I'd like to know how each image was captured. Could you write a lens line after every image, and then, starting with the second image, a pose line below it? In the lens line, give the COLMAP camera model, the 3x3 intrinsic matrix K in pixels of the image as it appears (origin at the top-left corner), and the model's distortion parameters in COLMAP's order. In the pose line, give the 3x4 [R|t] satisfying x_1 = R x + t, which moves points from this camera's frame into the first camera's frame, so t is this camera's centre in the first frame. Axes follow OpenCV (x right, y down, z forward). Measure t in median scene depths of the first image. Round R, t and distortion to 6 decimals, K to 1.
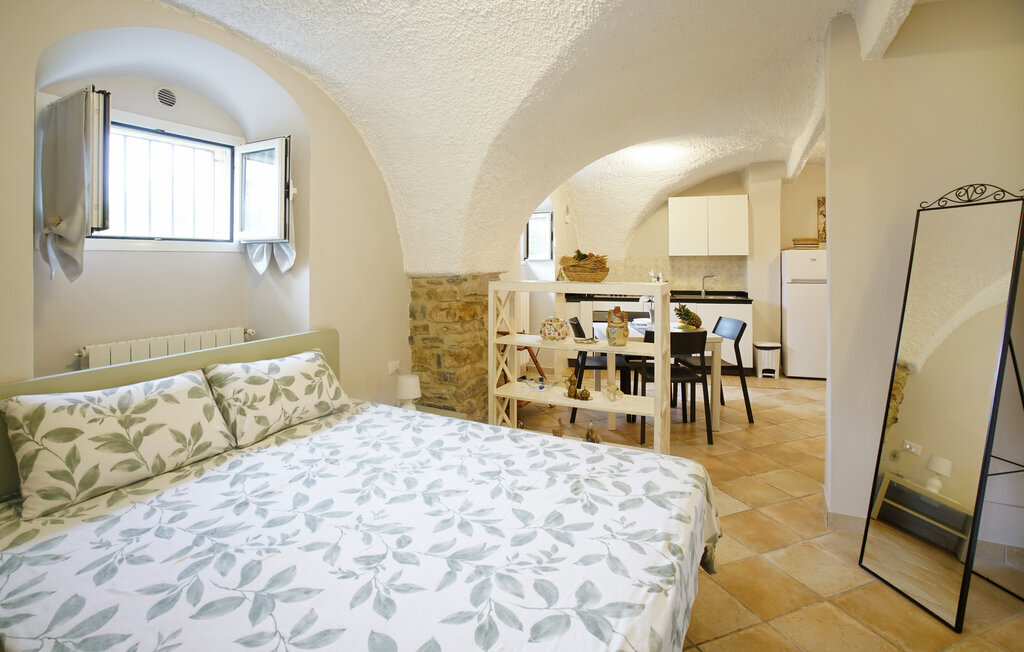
lens RADIAL K [[491.8, 0, 501.9], [0, 491.8, 247.5], [0, 0, 1]] dist [-0.043023, 0.013148]
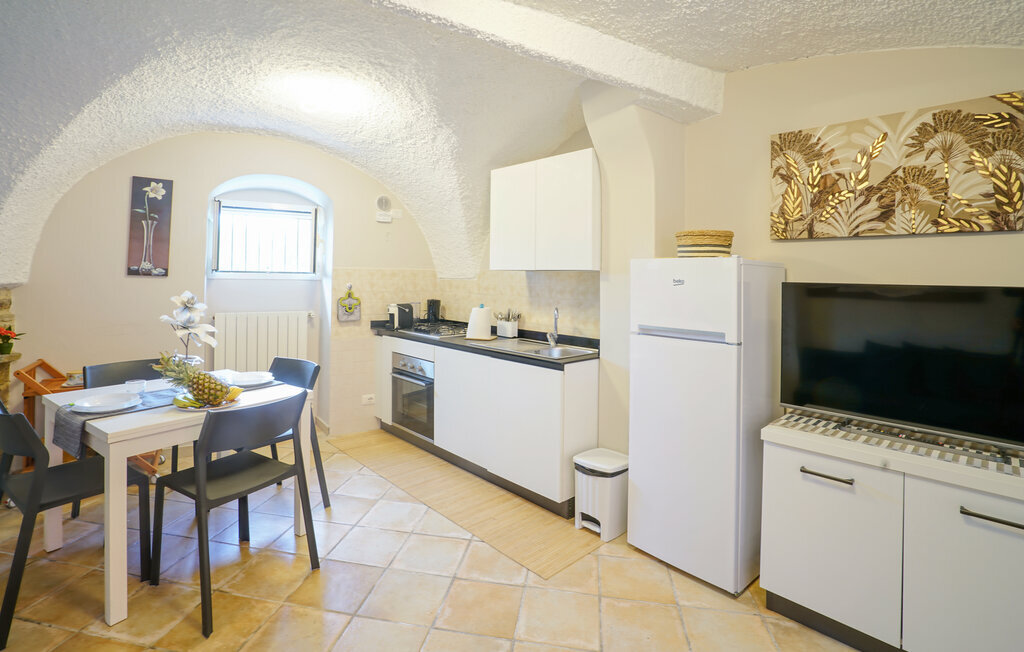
lens RADIAL K [[488.8, 0, 492.0], [0, 488.8, 268.6], [0, 0, 1]] dist [-0.050708, 0.017428]
pose [[0.858101, 0.008821, -0.513405, 1.033976], [-0.003961, 0.999936, 0.010559, 0.014124], [0.513466, -0.007027, 0.858081, 0.804472]]
